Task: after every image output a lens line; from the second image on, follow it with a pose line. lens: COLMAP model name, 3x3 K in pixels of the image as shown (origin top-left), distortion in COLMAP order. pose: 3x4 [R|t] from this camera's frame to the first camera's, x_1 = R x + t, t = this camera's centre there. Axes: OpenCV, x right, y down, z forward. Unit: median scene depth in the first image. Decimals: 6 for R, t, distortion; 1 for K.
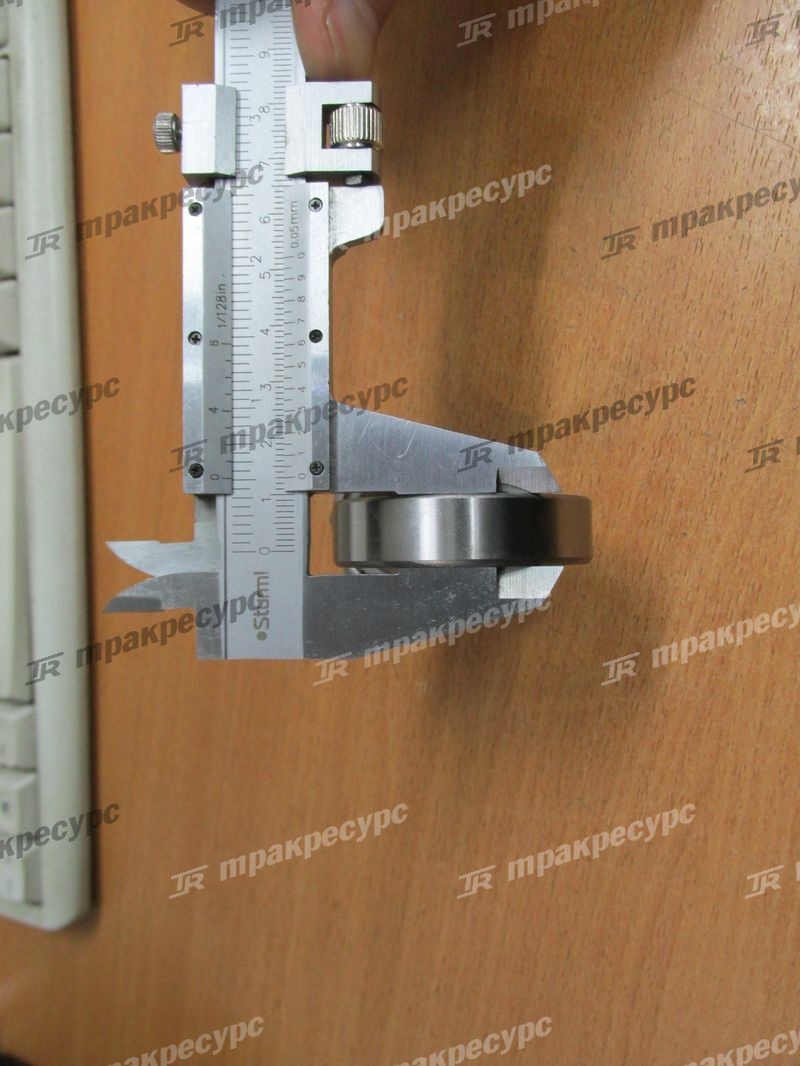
lens RADIAL K [[852.8, 0, 401.5], [0, 852.8, 529.8], [0, 0, 1]] dist [0.008729, -0.019942]
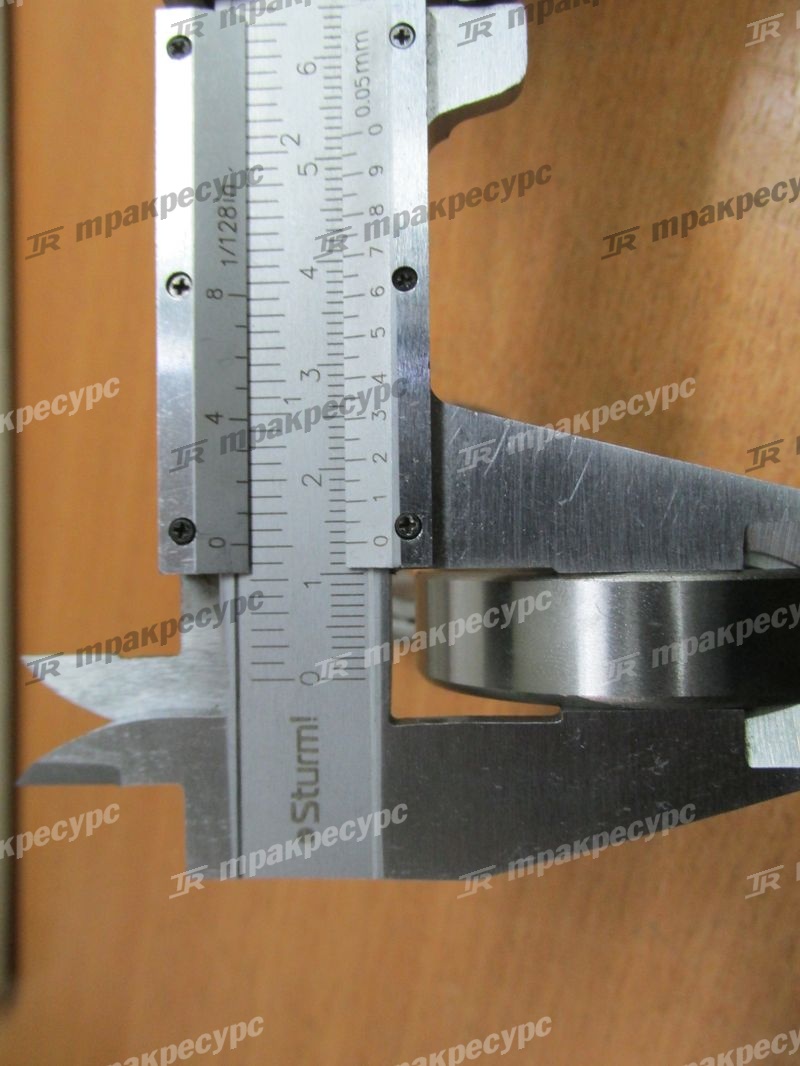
lens RADIAL K [[878.2, 0, 407.1], [0, 878.2, 541.2], [0, 0, 1]] dist [-0.013270, 0.002863]
pose [[0.999982, -0.004661, 0.003652, -0.100275], [0.004623, 0.999937, 0.010197, -0.067187], [-0.003699, -0.010180, 0.999941, 0.442781]]
